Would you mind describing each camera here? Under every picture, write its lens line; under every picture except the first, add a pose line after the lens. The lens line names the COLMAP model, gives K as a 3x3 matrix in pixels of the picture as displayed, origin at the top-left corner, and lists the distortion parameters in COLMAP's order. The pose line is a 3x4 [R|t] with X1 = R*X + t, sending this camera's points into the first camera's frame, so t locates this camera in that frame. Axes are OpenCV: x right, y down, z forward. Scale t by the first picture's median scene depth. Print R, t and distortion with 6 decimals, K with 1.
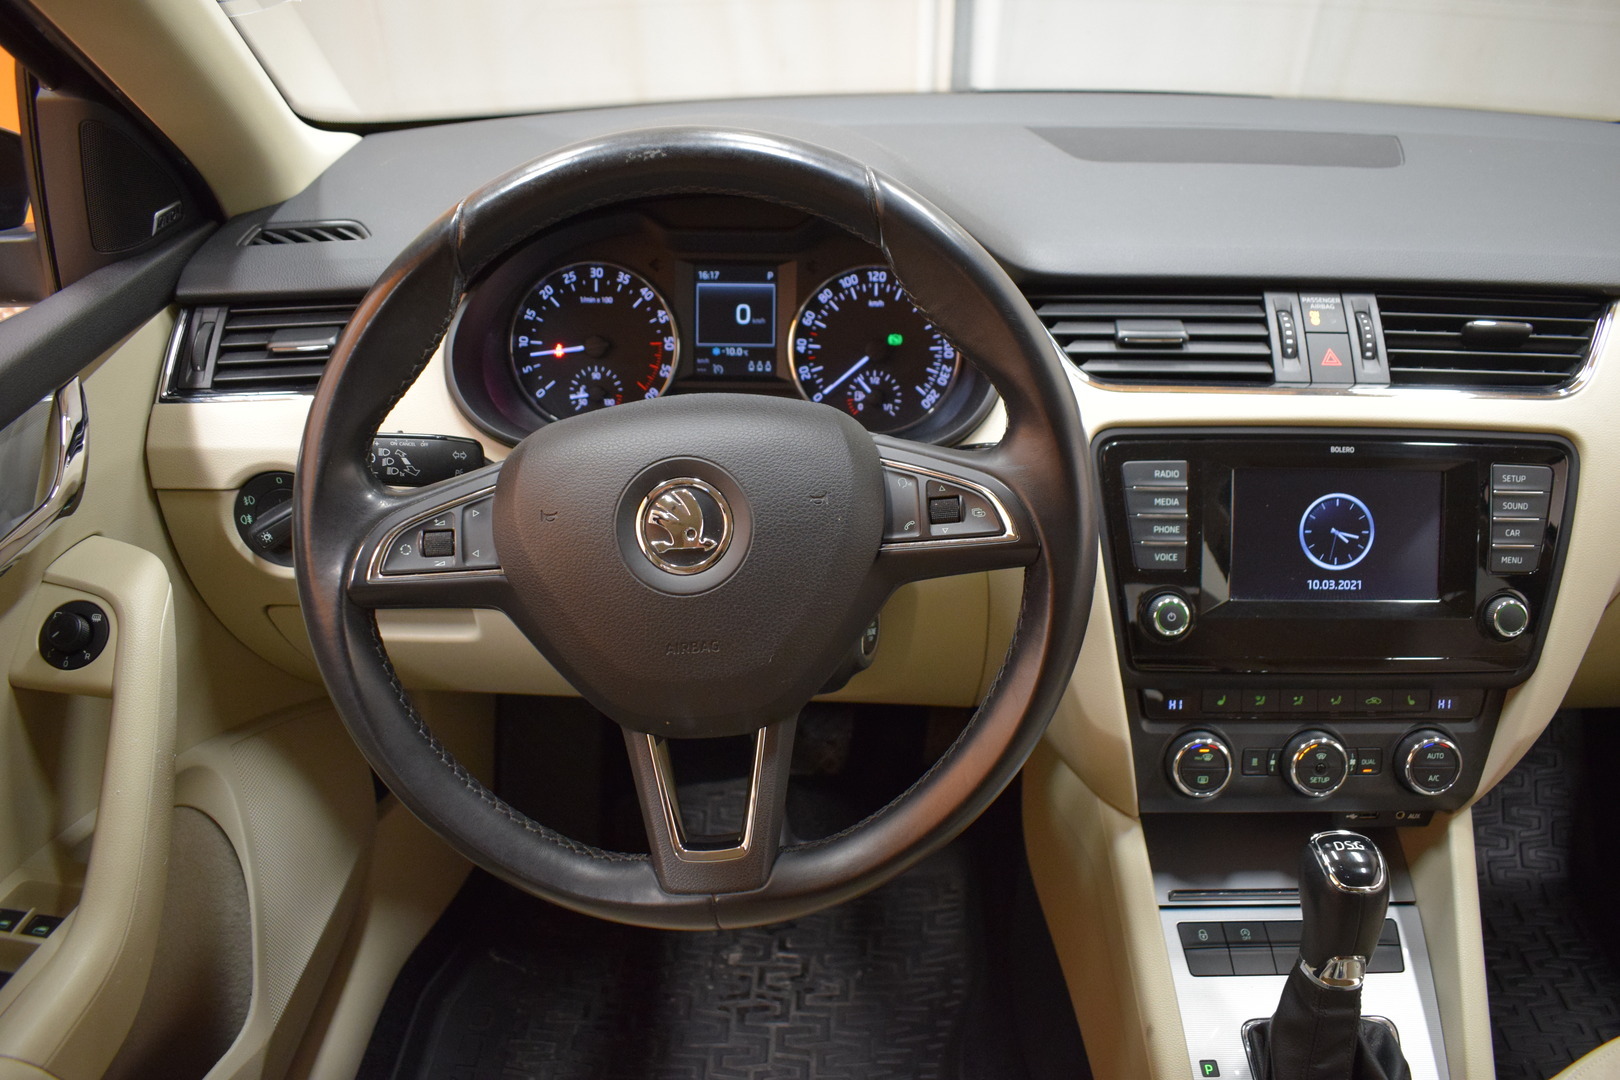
lens RADIAL K [[1252.6, 0, 813.0], [0, 1252.6, 531.4], [0, 0, 1]] dist [-0.096283, 0.006271]
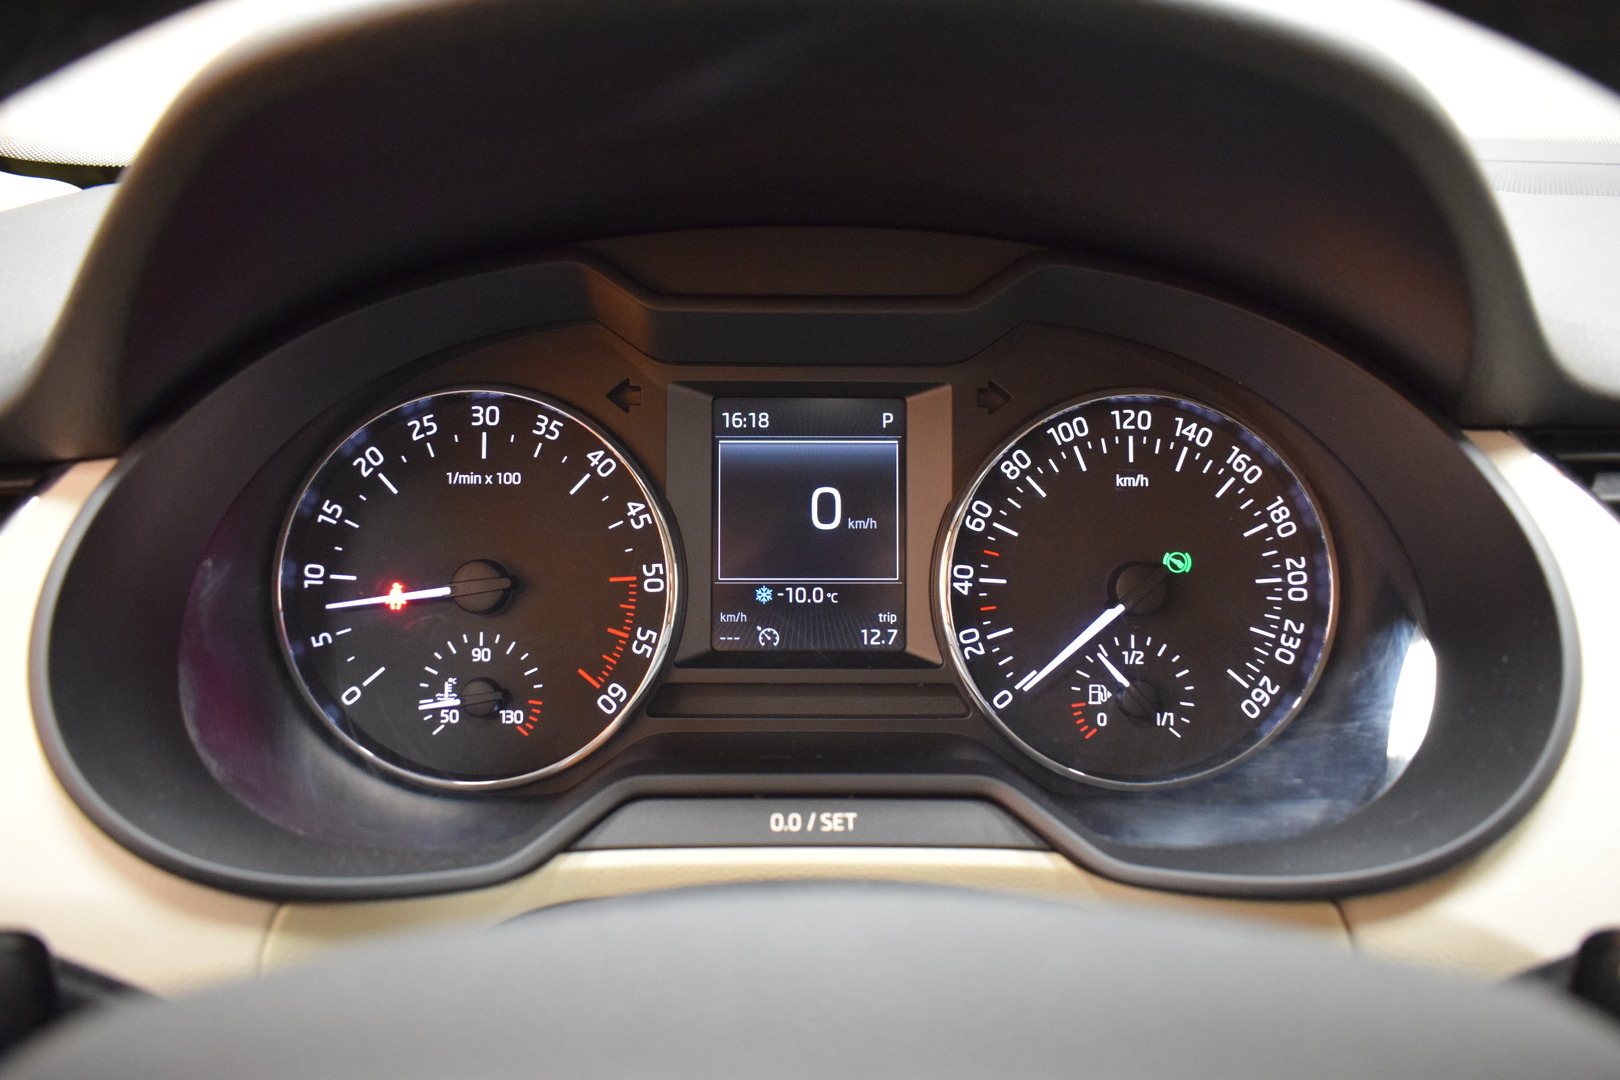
lens RADIAL K [[1252.6, 0, 806.1], [0, 1252.6, 535.1], [0, 0, 1]] dist [-0.096283, 0.006271]
pose [[0.999477, -0.011737, 0.030122, -0.077403], [0.016237, 0.987969, -0.153796, -0.100383], [-0.027954, 0.154205, 0.987643, 0.585239]]
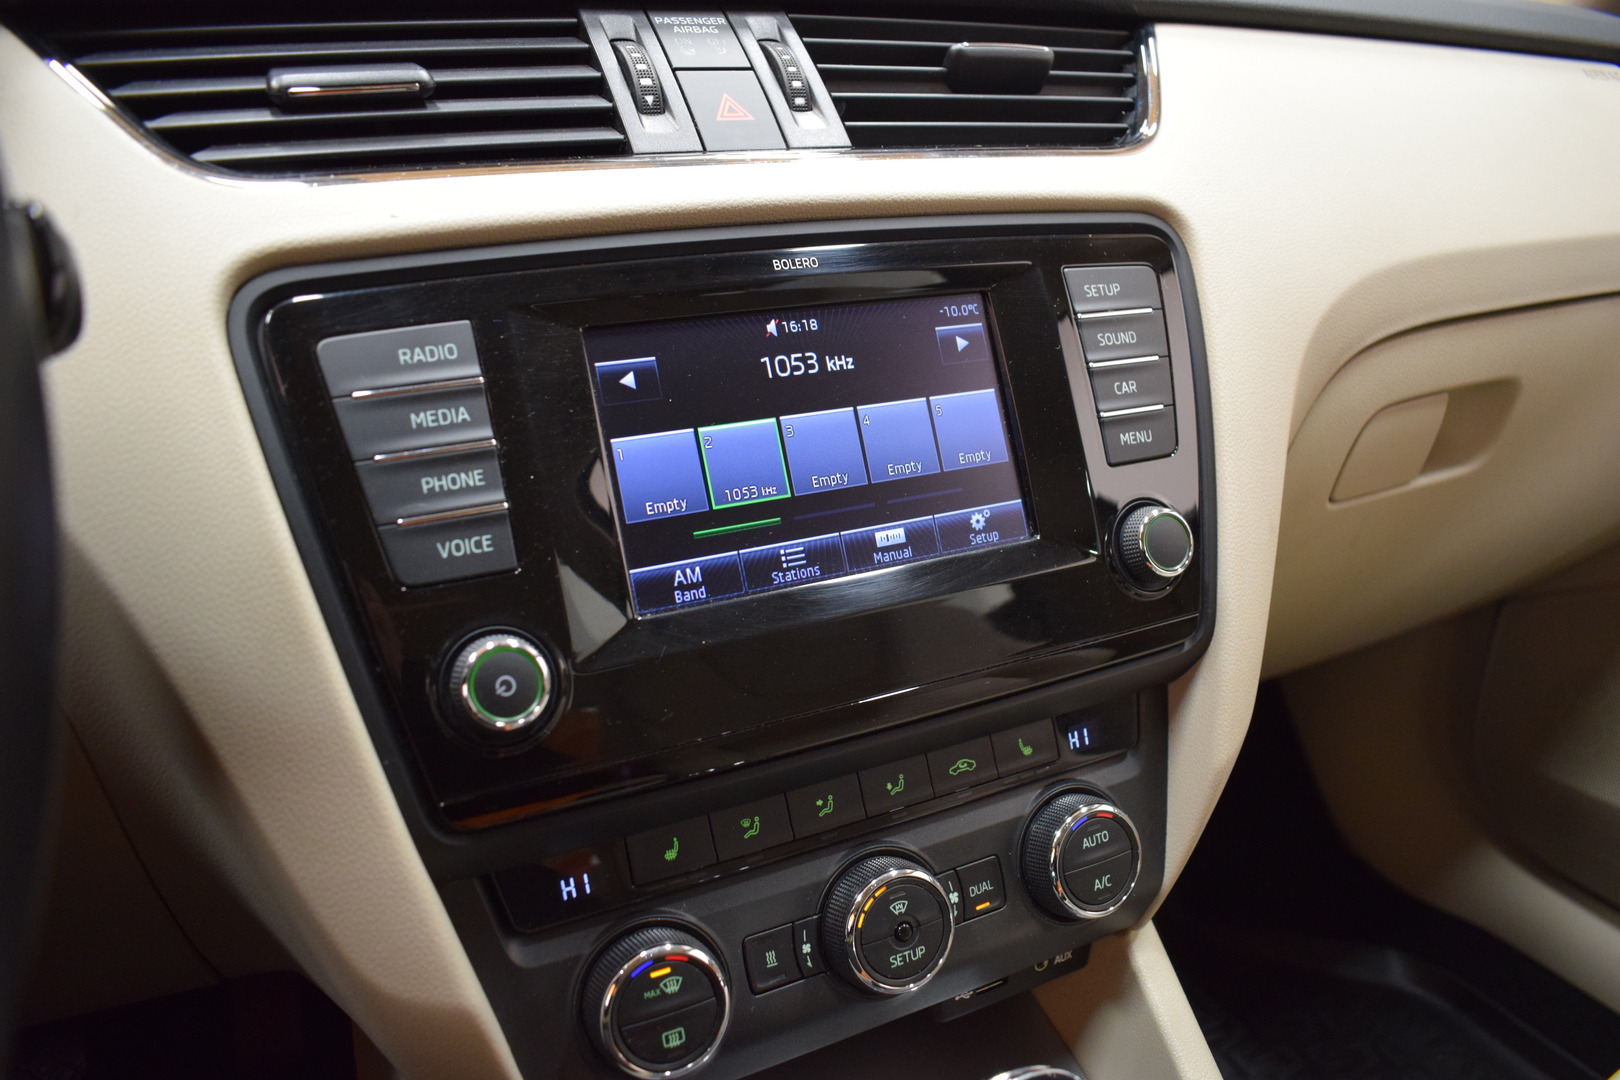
lens RADIAL K [[1252.6, 0, 808.2], [0, 1252.6, 550.6], [0, 0, 1]] dist [-0.096283, 0.006271]
pose [[0.880133, -0.175759, 0.440992, 0.174851], [0.223386, 0.973000, -0.058041, 0.061691], [-0.418885, 0.149596, 0.895632, 0.504021]]
